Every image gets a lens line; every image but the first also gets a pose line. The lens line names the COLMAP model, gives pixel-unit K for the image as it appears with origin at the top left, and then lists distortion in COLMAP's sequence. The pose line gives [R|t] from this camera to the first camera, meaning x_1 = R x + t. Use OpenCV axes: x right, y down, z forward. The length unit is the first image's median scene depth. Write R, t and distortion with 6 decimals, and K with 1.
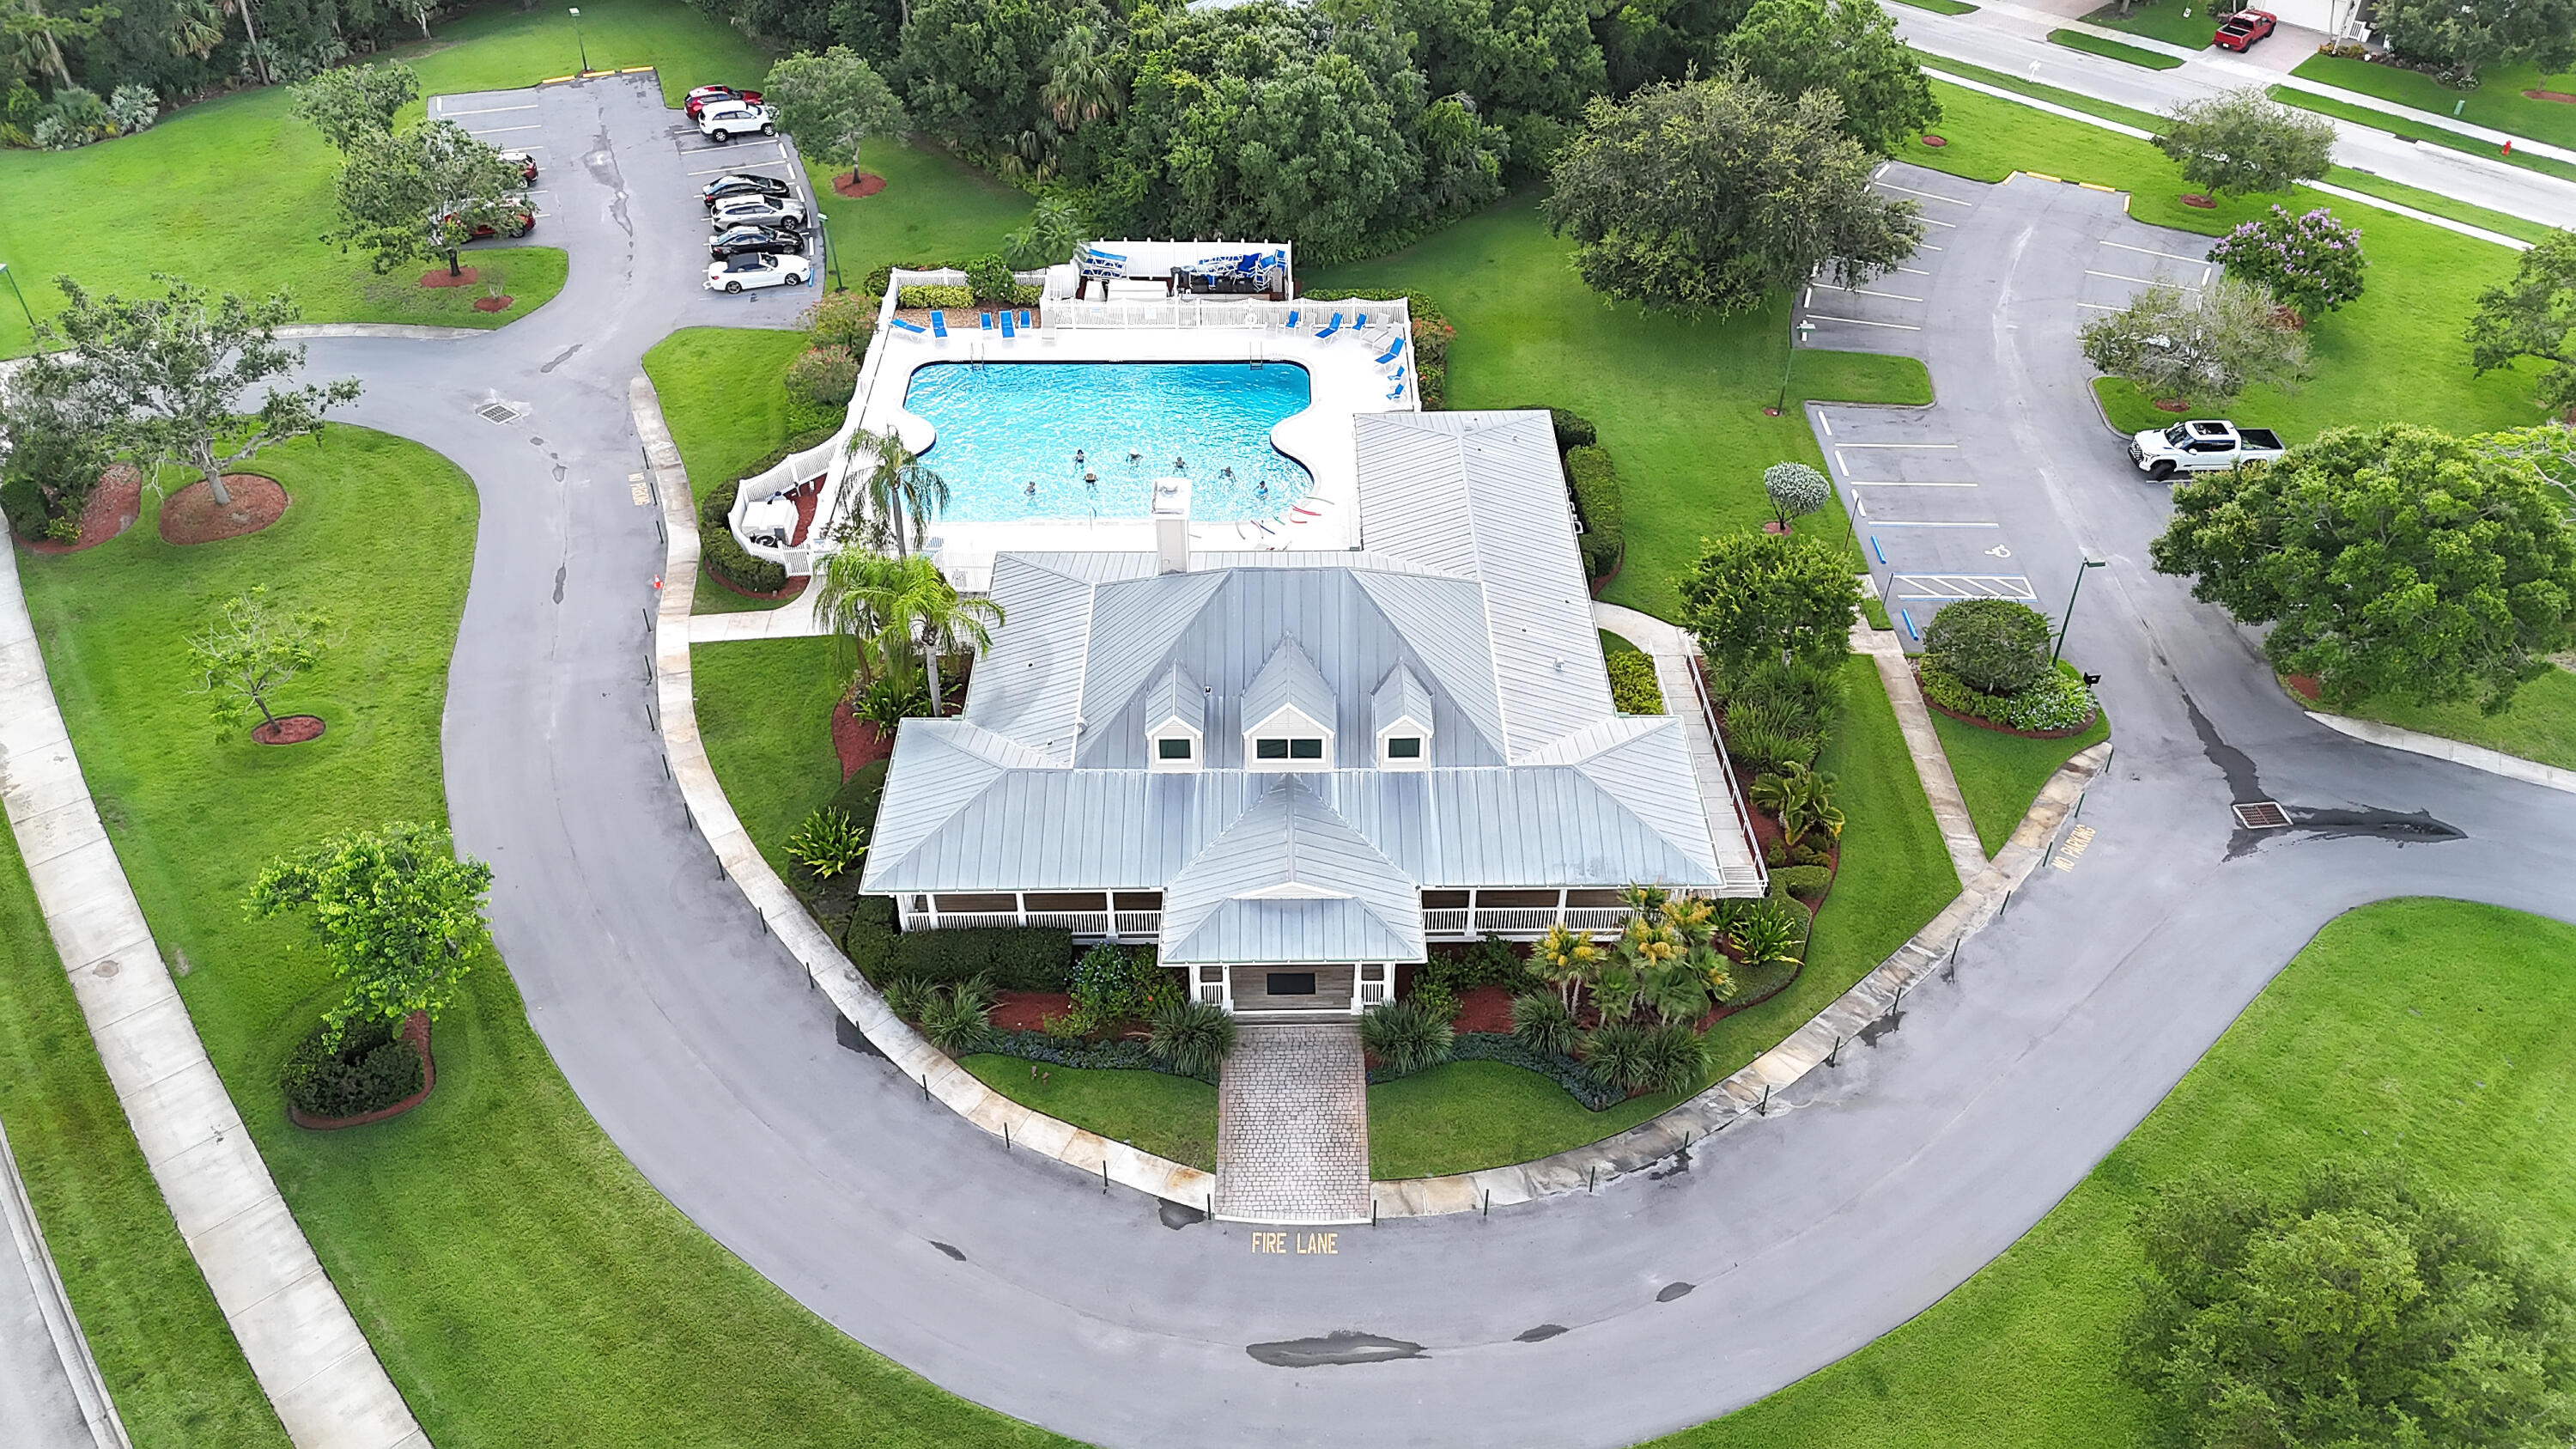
lens RADIAL K [[1908.5, 0, 1288.0], [0, 1908.5, 724.5], [0, 0, 1]] dist [0.028179, -0.008887]
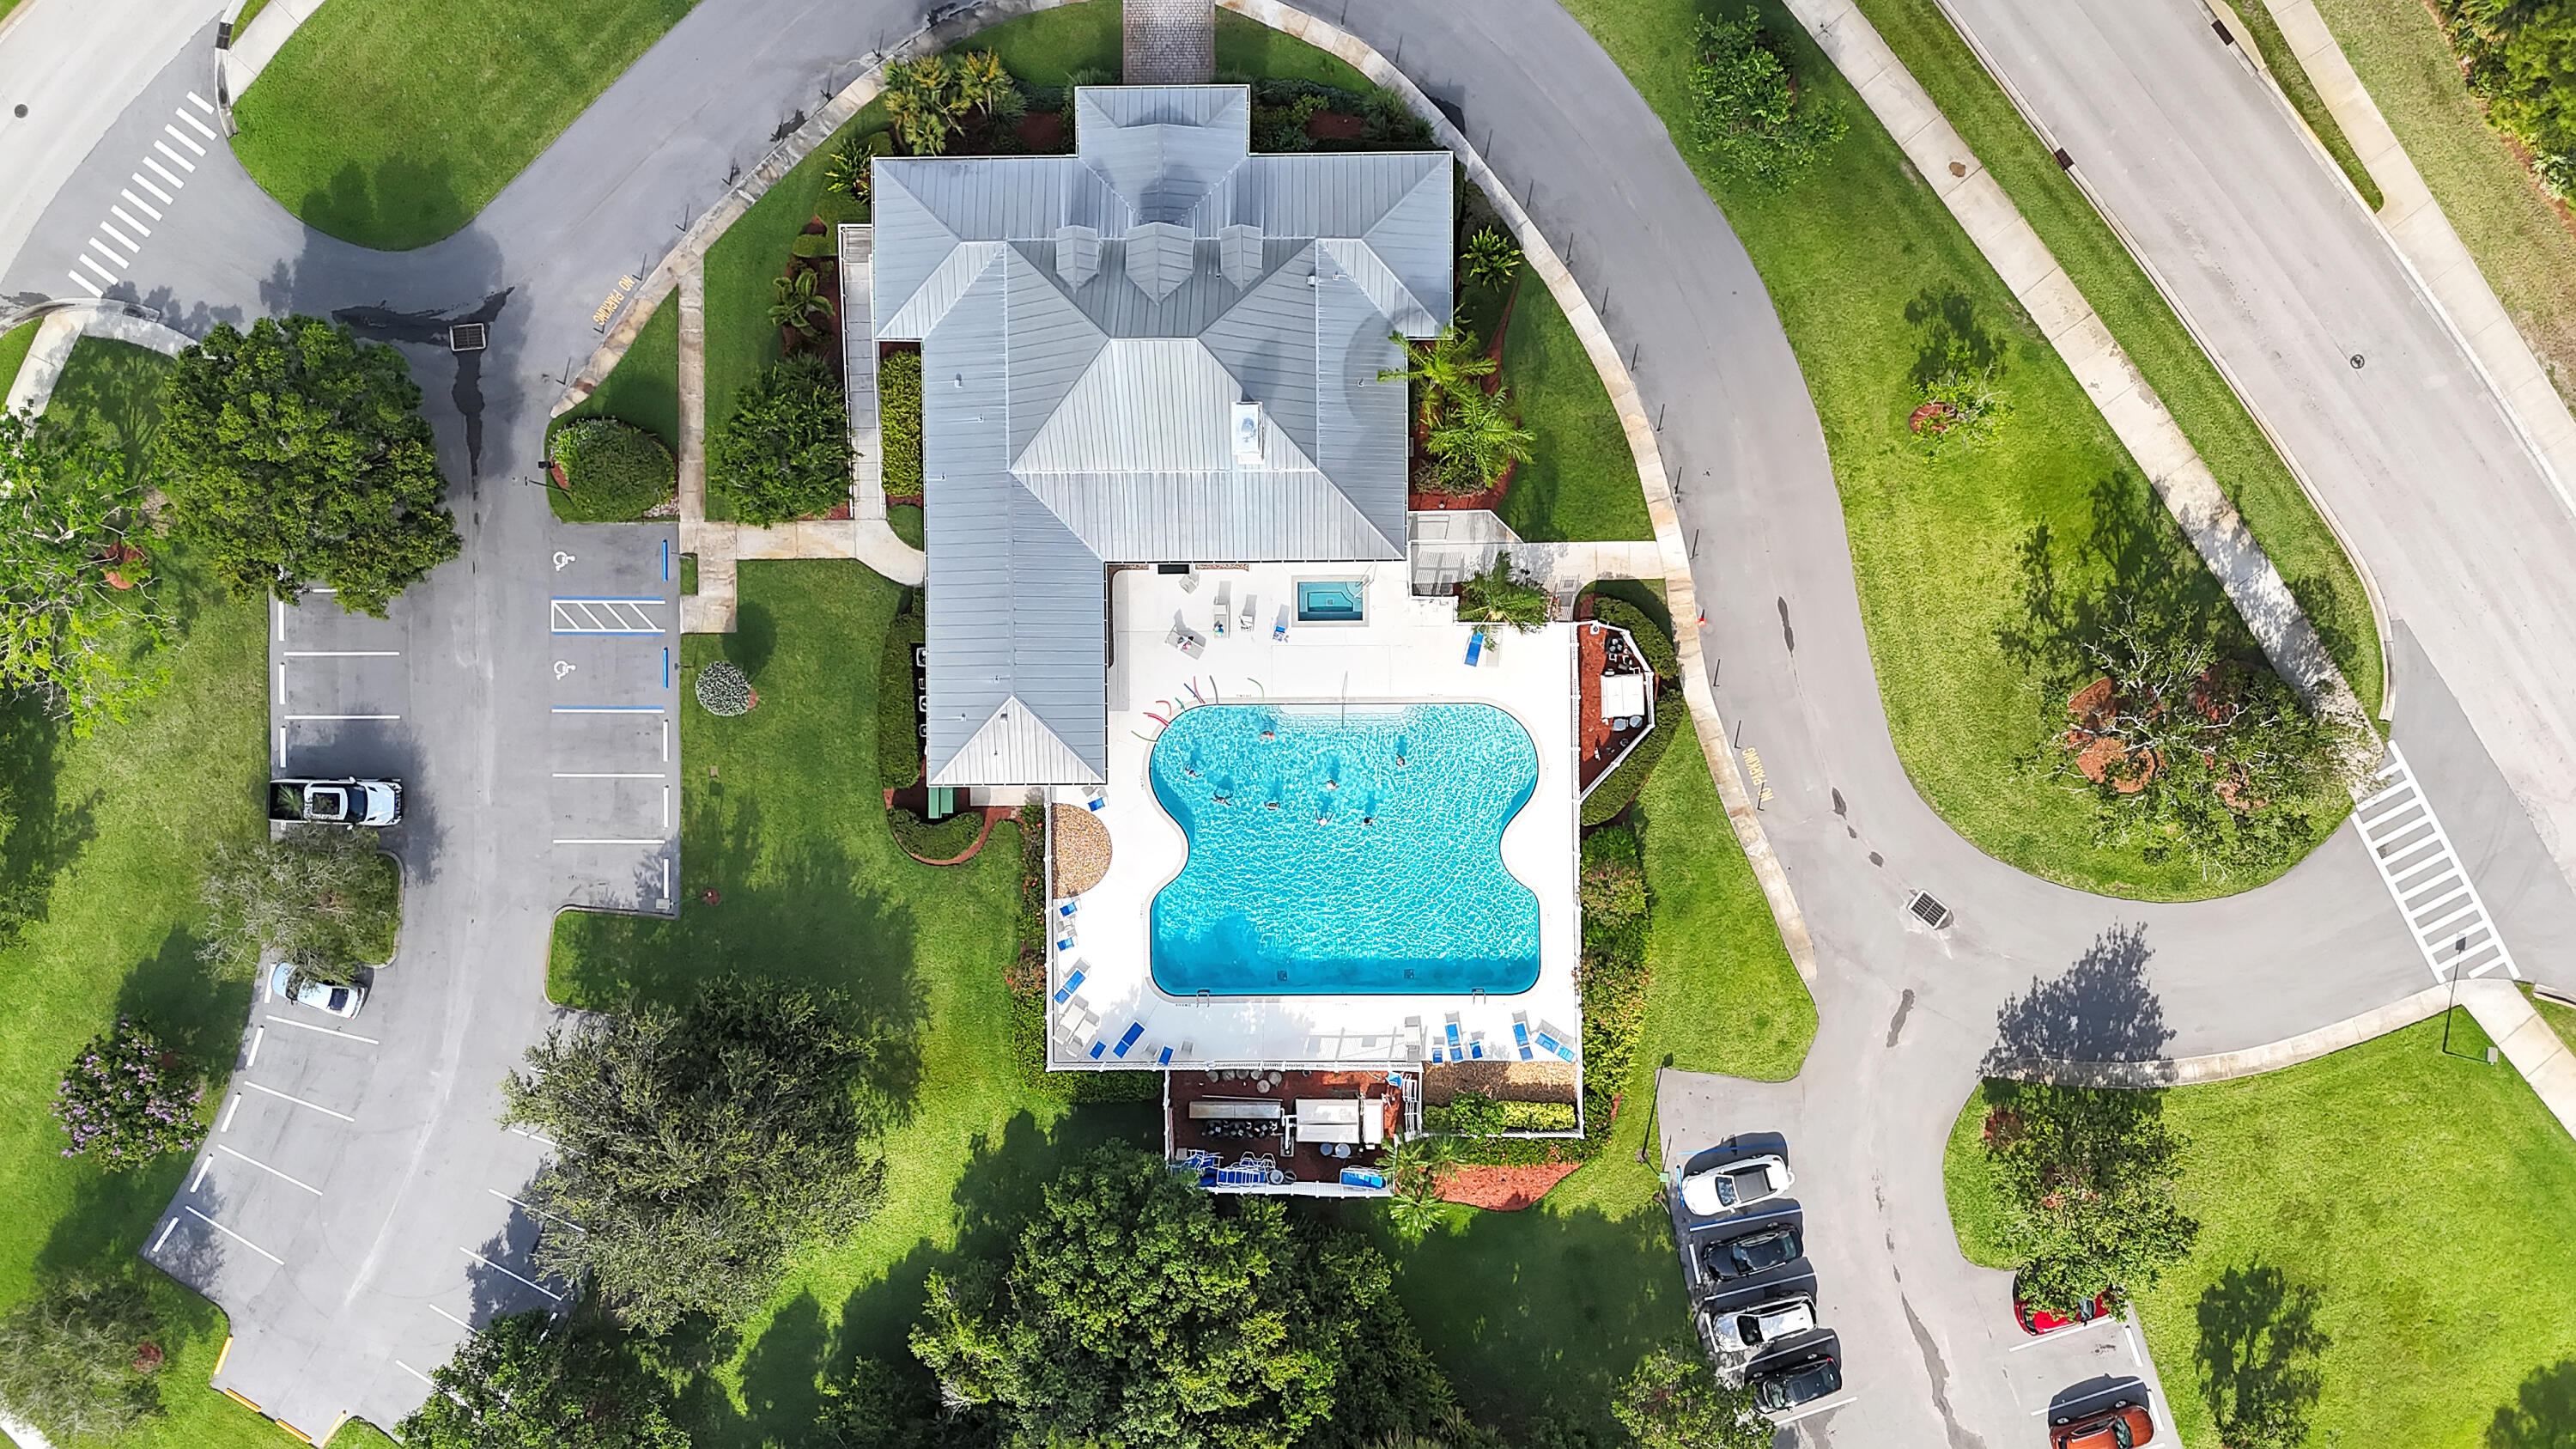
lens RADIAL K [[1908.5, 0, 1288.0], [0, 1908.5, 724.5], [0, 0, 1]] dist [0.028179, -0.008887]
pose [[-0.999882, -0.001224, 0.015339, -0.106329], [0.012450, -0.650148, 0.759706, -1.197401], [0.009043, 0.759807, 0.650086, 0.325921]]
